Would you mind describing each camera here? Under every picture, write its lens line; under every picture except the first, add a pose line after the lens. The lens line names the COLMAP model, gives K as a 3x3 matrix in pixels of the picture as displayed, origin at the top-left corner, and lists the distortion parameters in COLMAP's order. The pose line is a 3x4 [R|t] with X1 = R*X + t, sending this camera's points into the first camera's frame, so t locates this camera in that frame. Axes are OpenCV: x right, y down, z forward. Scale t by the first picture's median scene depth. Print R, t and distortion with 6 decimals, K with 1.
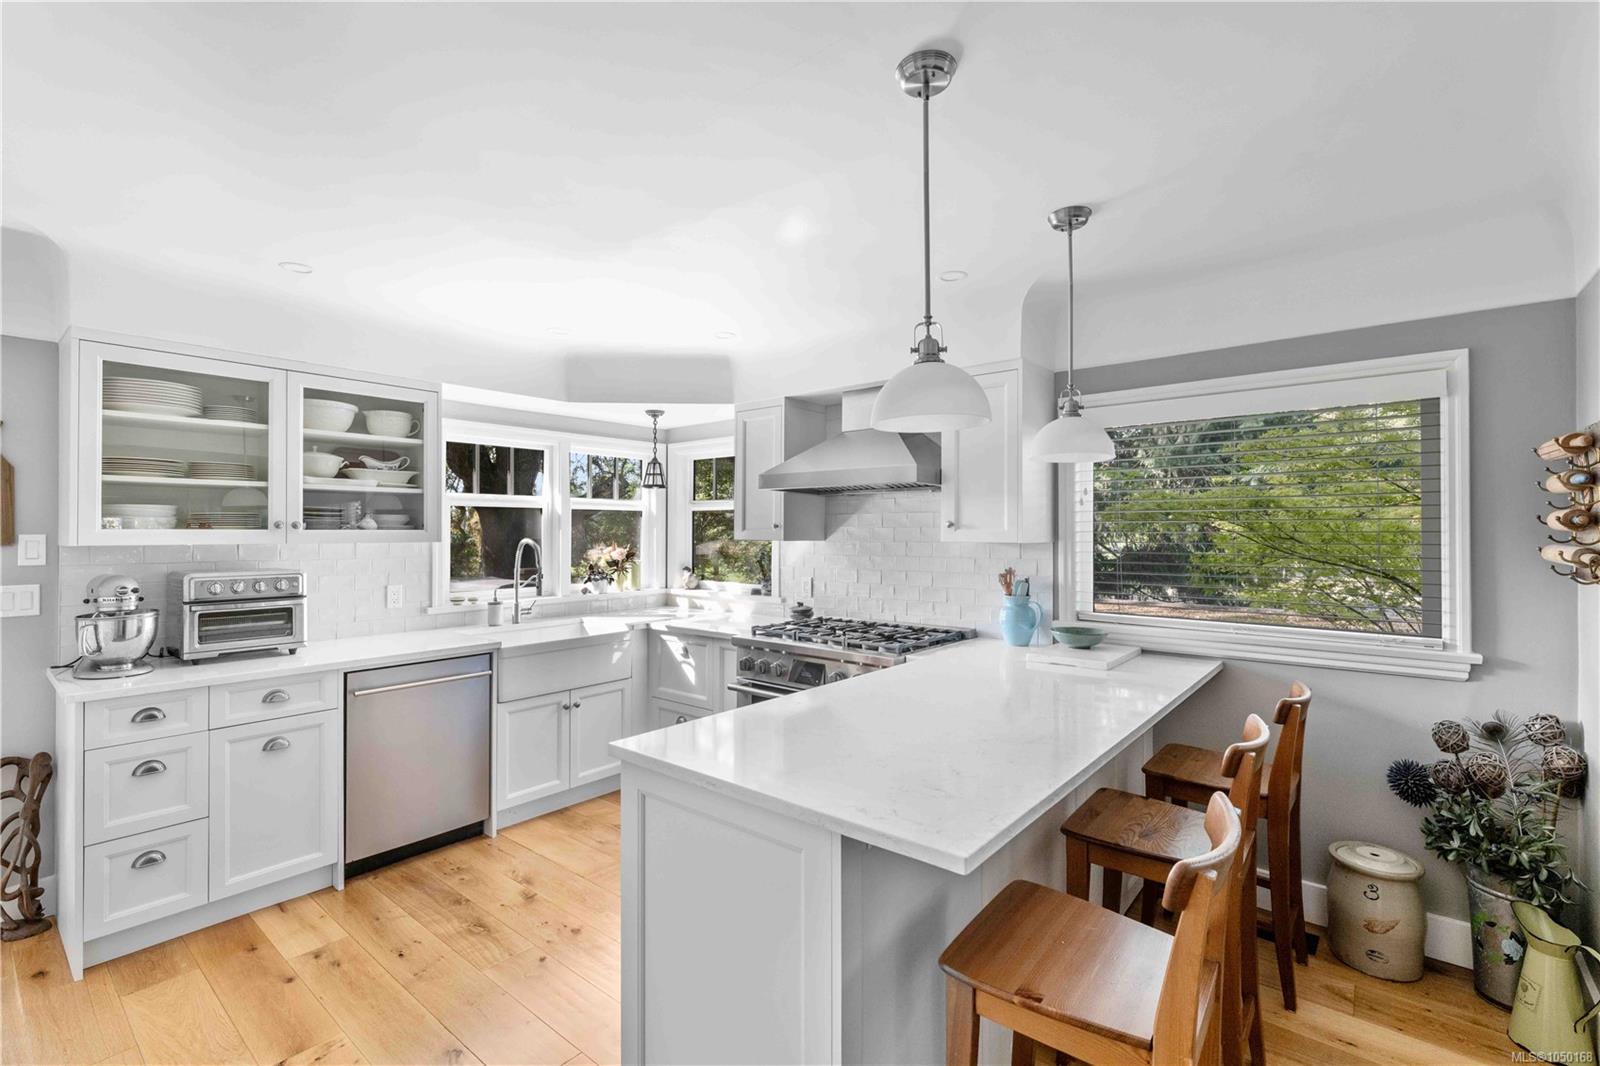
lens RADIAL K [[713.3, 0, 800.0], [0, 713.3, 533.0], [0, 0, 1]] dist [0.000999, -0.000252]
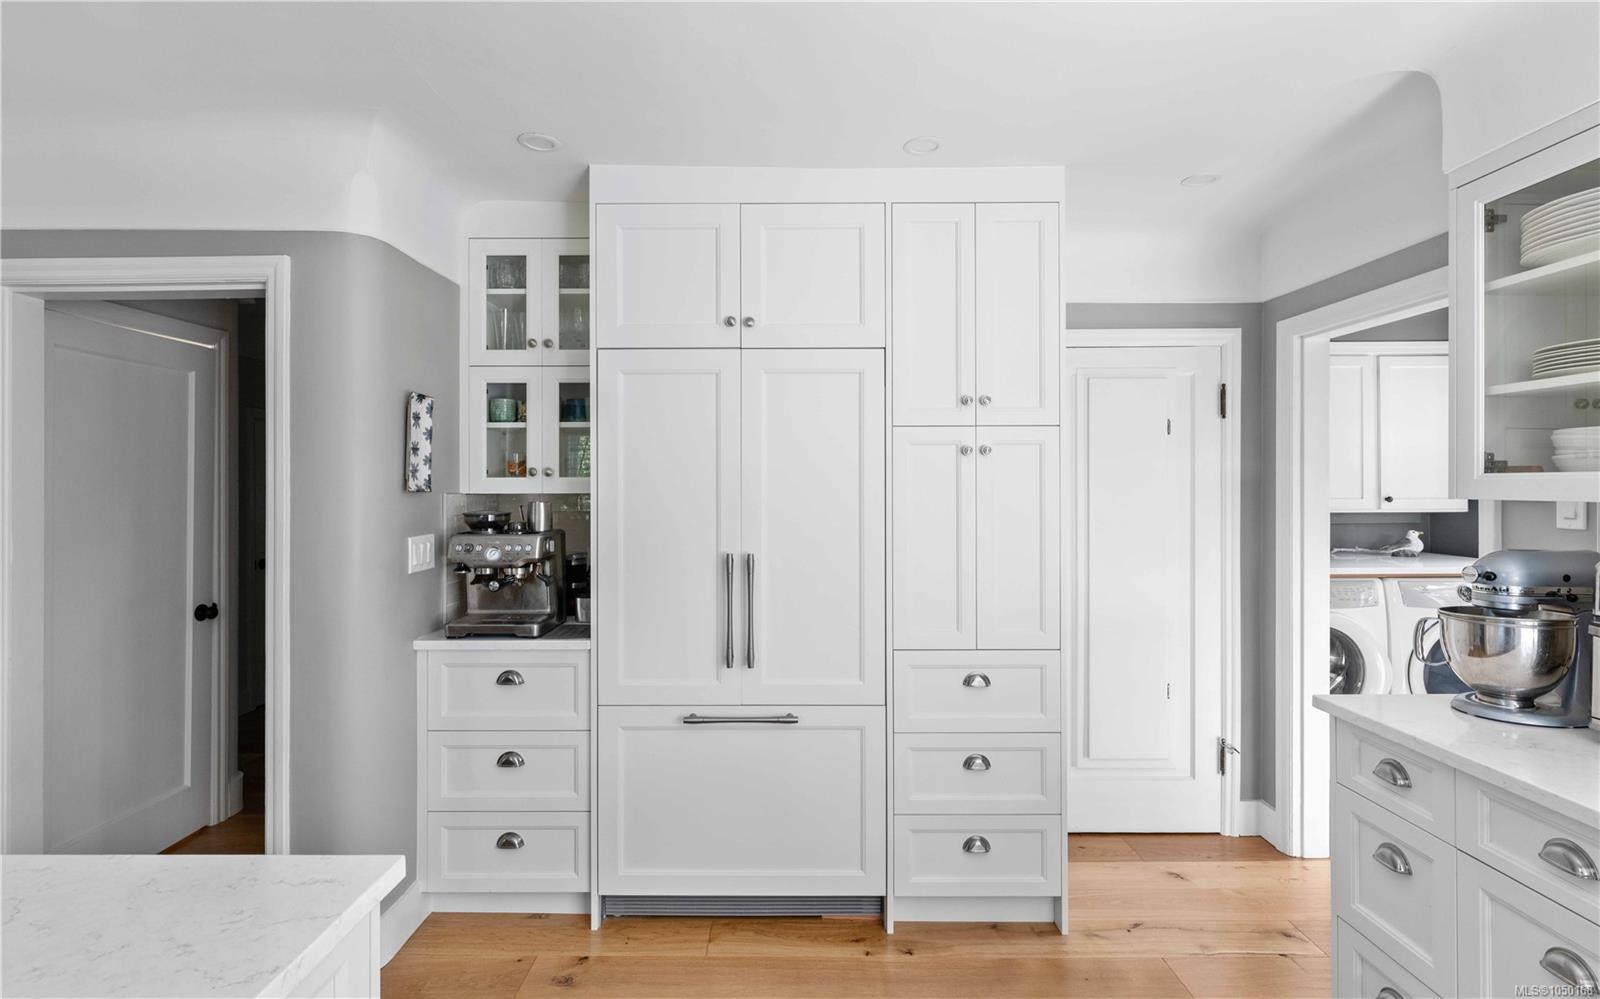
lens RADIAL K [[743.7, 0, 797.8], [0, 743.7, 483.2], [0, 0, 1]] dist [0.000932, 0.000164]
pose [[-0.769736, 0.000989, -0.638362, -0.076640], [0.001914, 0.999998, -0.000758, 0.001987], [0.638359, -0.001805, -0.769736, 0.926629]]
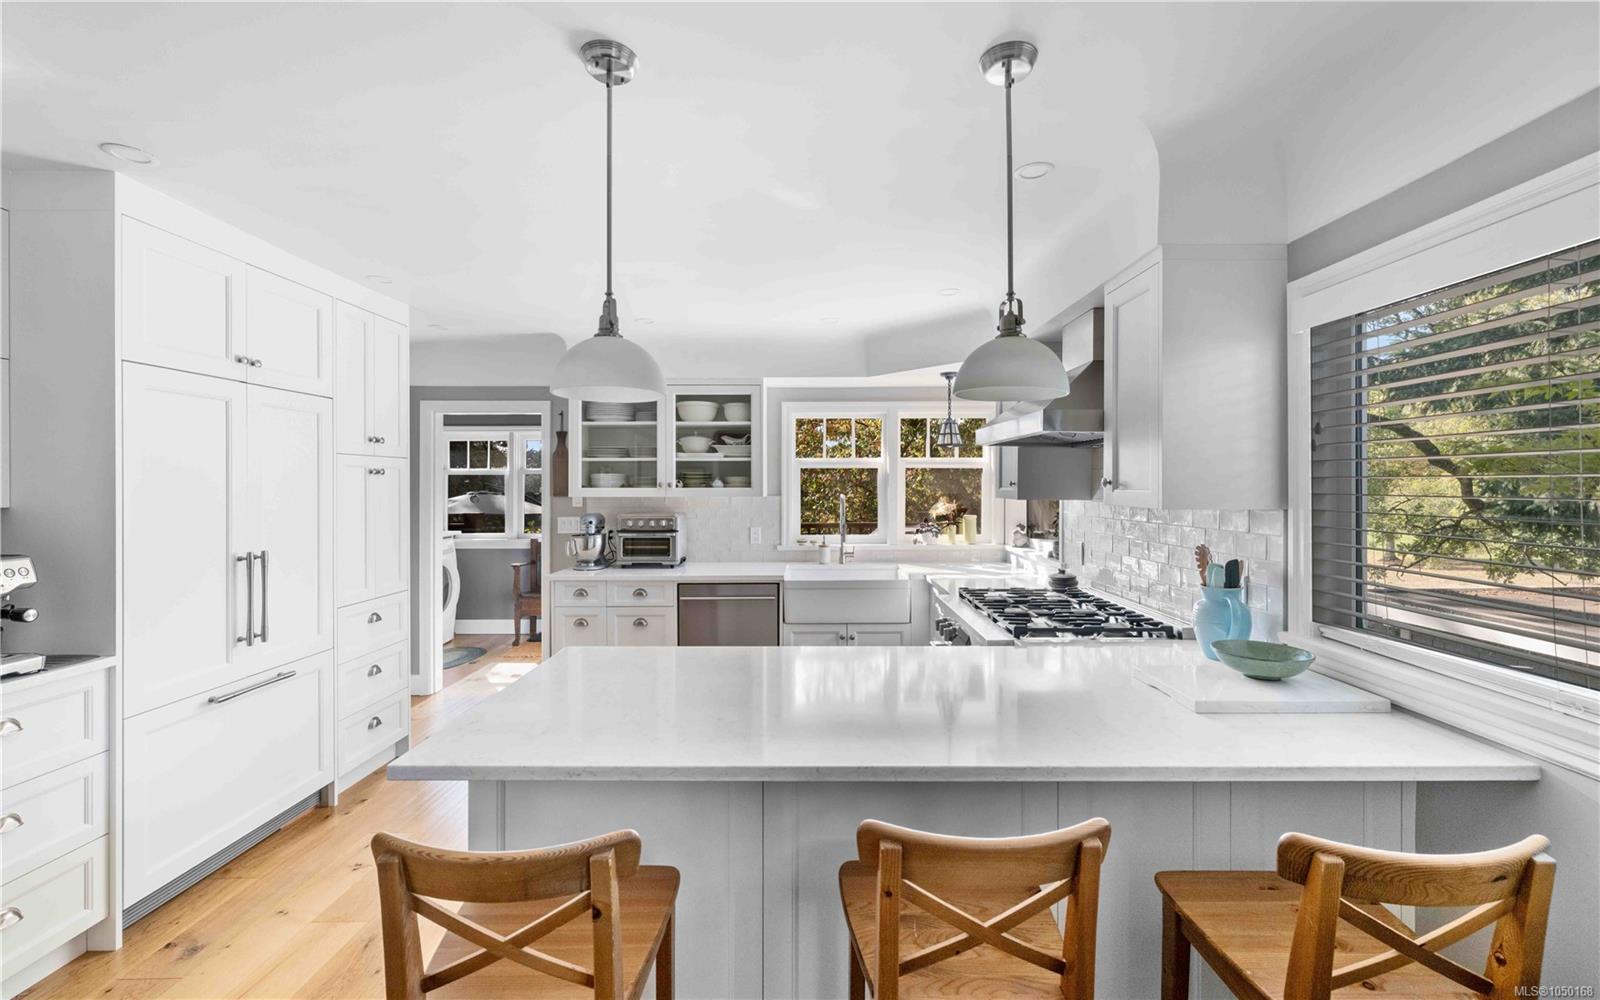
lens RADIAL K [[665.5, 0, 798.9], [0, 665.5, 490.7], [0, 0, 1]] dist [-0.000606, -0.000266]
pose [[0.630604, 0.005679, -0.776084, 0.571147], [0.000884, 0.999967, 0.008035, -0.009599], [0.776104, -0.005753, 0.630578, 0.297957]]
